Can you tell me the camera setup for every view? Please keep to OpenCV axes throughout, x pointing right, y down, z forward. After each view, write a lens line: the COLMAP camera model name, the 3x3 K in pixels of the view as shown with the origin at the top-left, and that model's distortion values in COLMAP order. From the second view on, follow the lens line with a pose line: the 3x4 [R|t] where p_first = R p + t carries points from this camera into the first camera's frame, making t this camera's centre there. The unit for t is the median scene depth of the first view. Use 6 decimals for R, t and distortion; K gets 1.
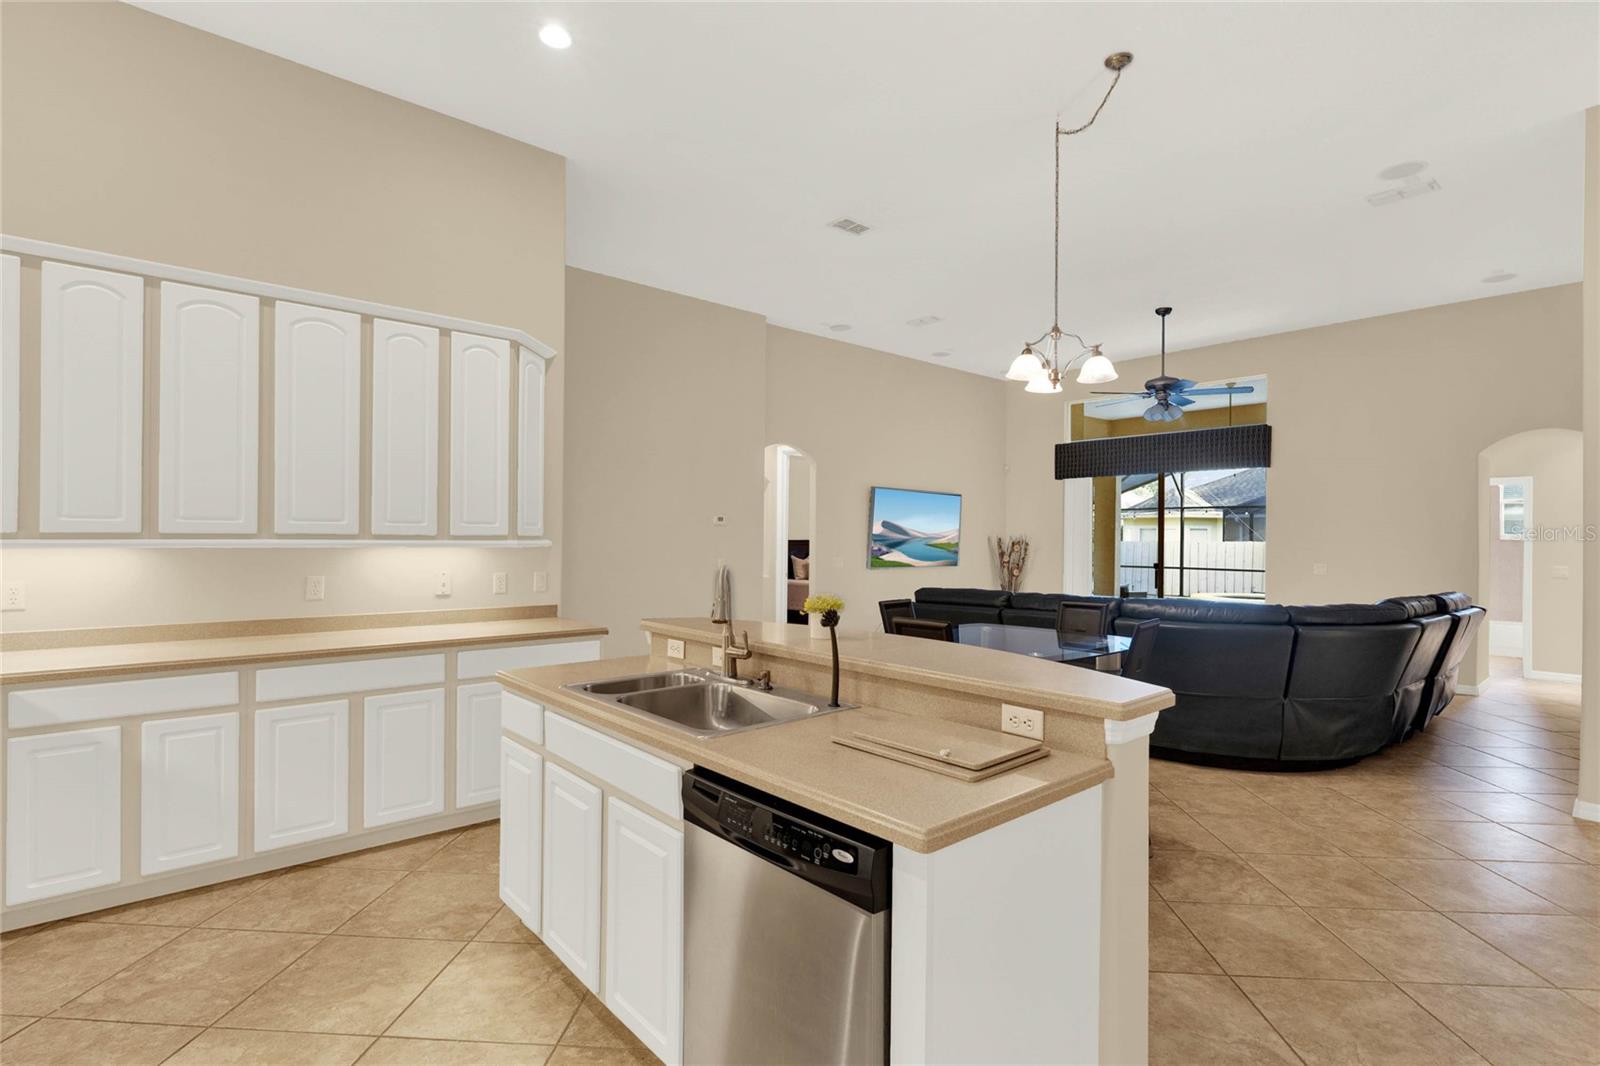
lens RADIAL K [[760.0, 0, 800.0], [0, 760.0, 533.0], [0, 0, 1]] dist [-0.002161, -0.001137]
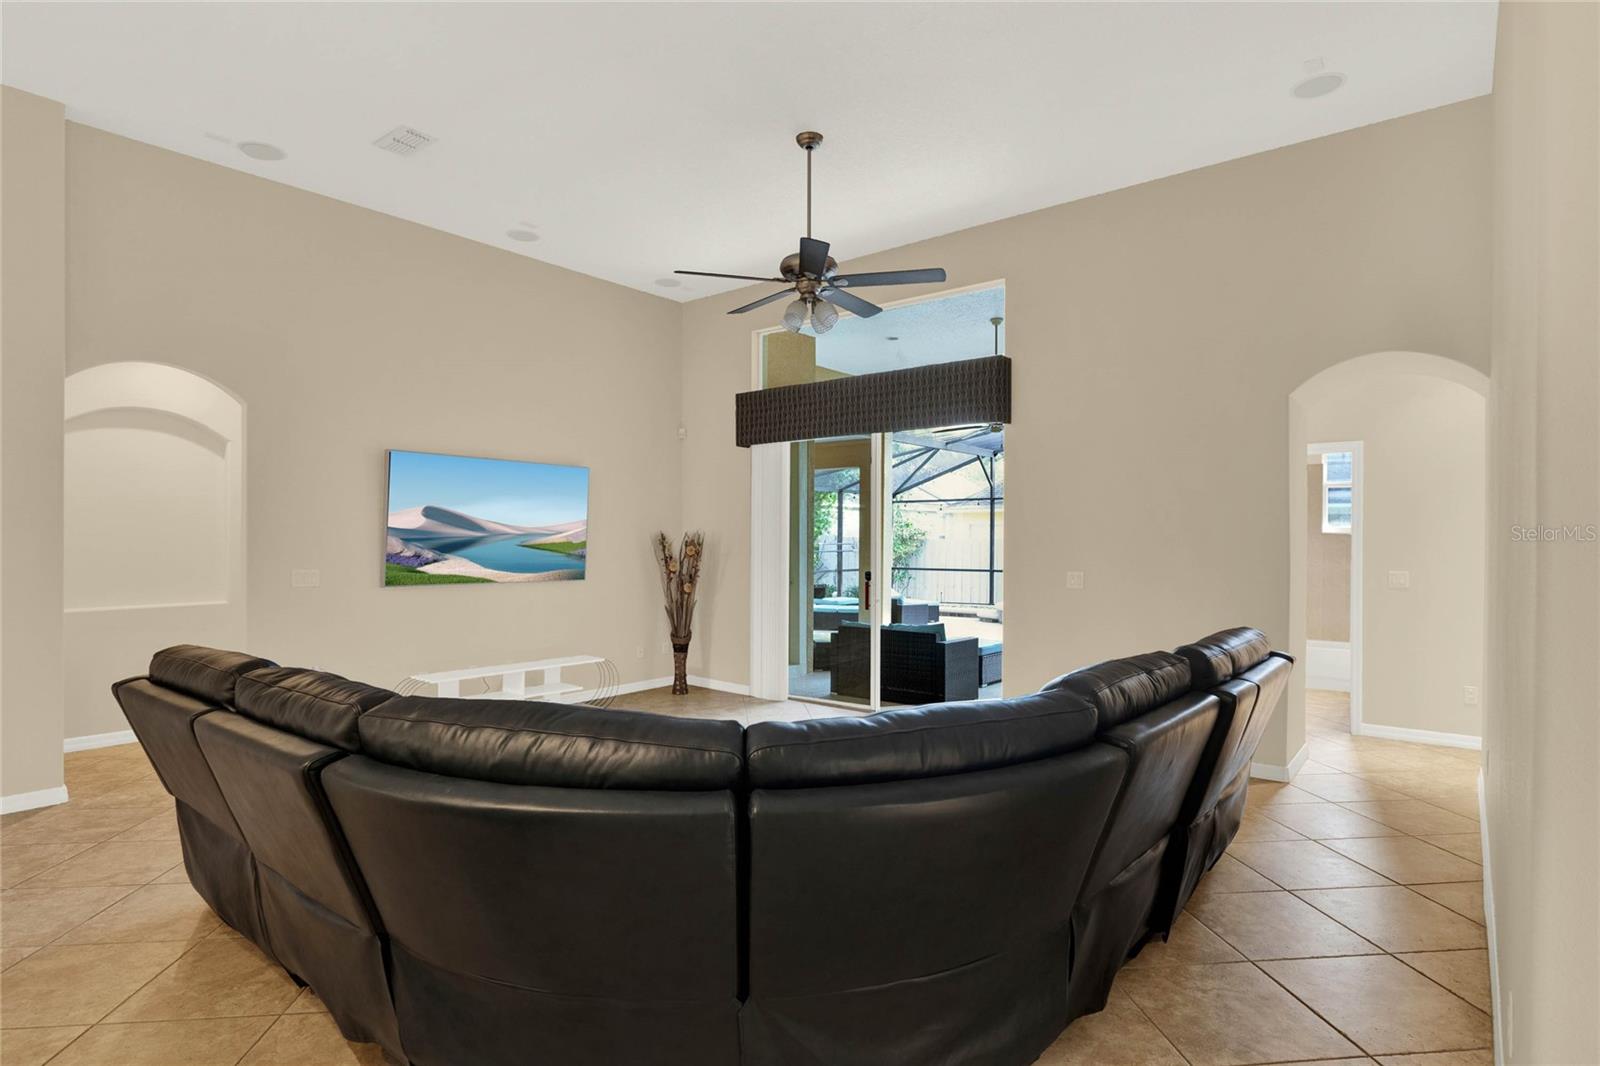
lens RADIAL K [[830.2, 0, 800.0], [0, 830.2, 533.0], [0, 0, 1]] dist [-0.012604, 0.000666]
pose [[0.984435, -0.004820, 0.175683, 0.286324], [0.004620, 0.999988, 0.001548, 0.004876], [-0.175688, -0.000712, 0.984446, 0.302950]]
